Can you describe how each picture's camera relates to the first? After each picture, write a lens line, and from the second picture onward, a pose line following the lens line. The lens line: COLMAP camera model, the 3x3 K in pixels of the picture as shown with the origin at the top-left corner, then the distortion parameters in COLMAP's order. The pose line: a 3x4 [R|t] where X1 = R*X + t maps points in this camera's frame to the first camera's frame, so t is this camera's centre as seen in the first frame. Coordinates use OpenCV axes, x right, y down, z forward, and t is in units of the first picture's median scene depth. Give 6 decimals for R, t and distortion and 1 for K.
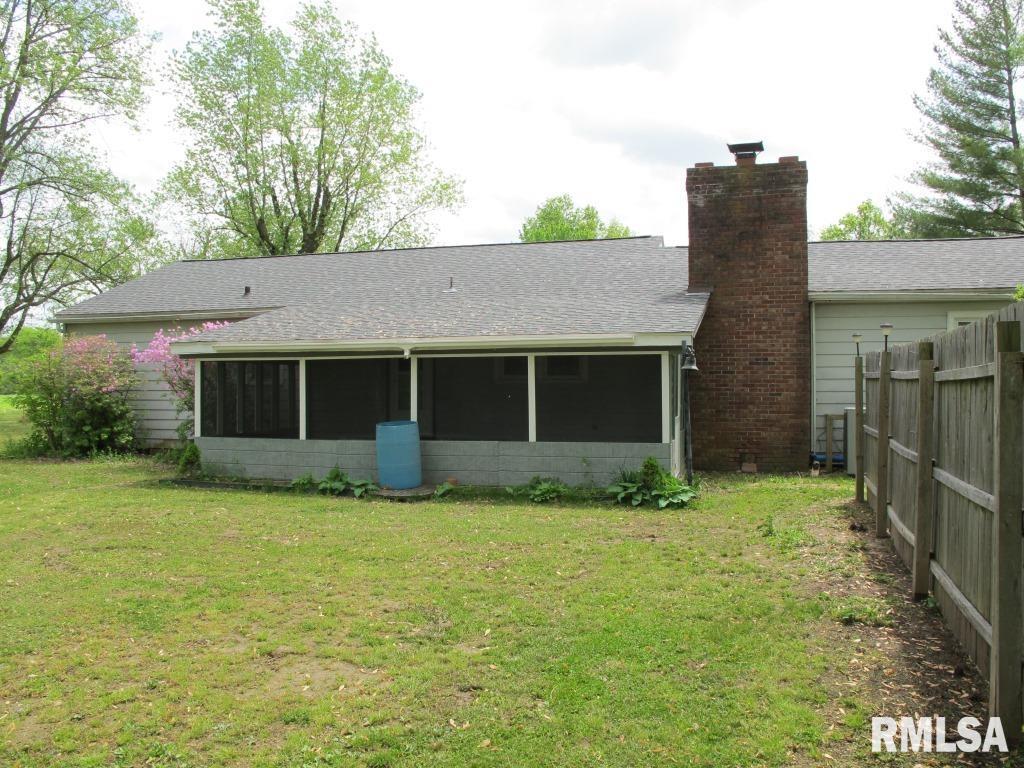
lens RADIAL K [[864.3, 0, 512.0], [0, 864.3, 384.0], [0, 0, 1]] dist [-0.112833, 0.077305]
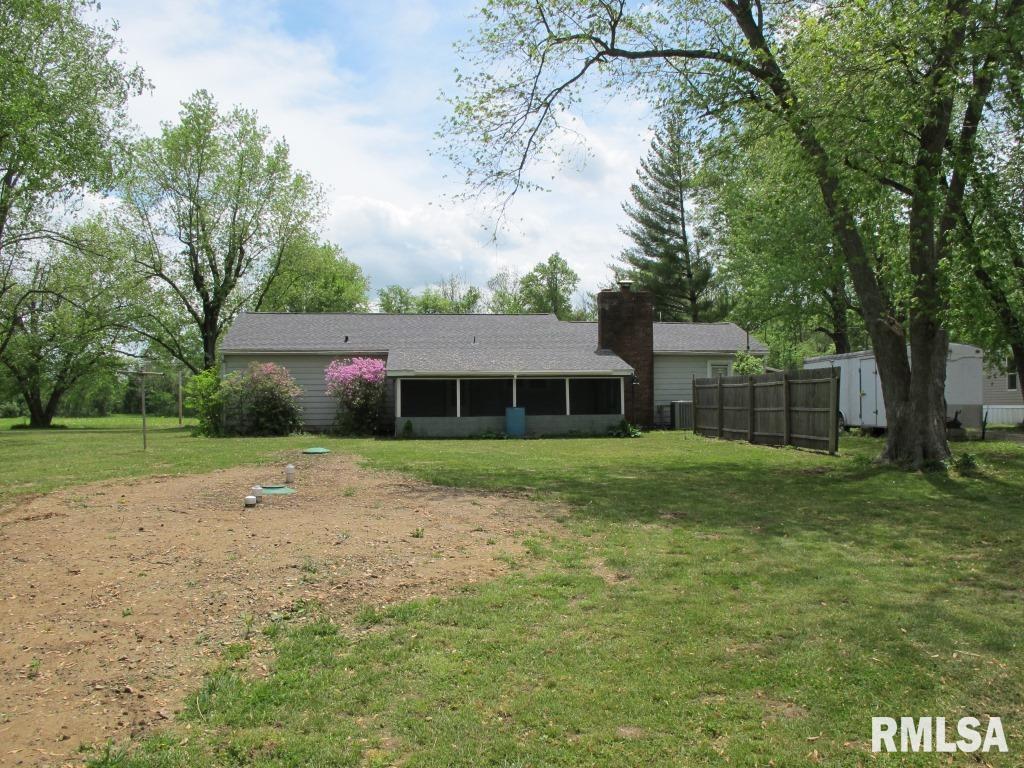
lens RADIAL K [[864.3, 0, 512.0], [0, 864.3, 384.0], [0, 0, 1]] dist [-0.112833, 0.077305]
pose [[0.922222, 0.005989, 0.386614, -0.295238], [0.003642, 0.999701, -0.024175, 0.011145], [-0.386643, 0.023703, 0.921925, -0.320574]]
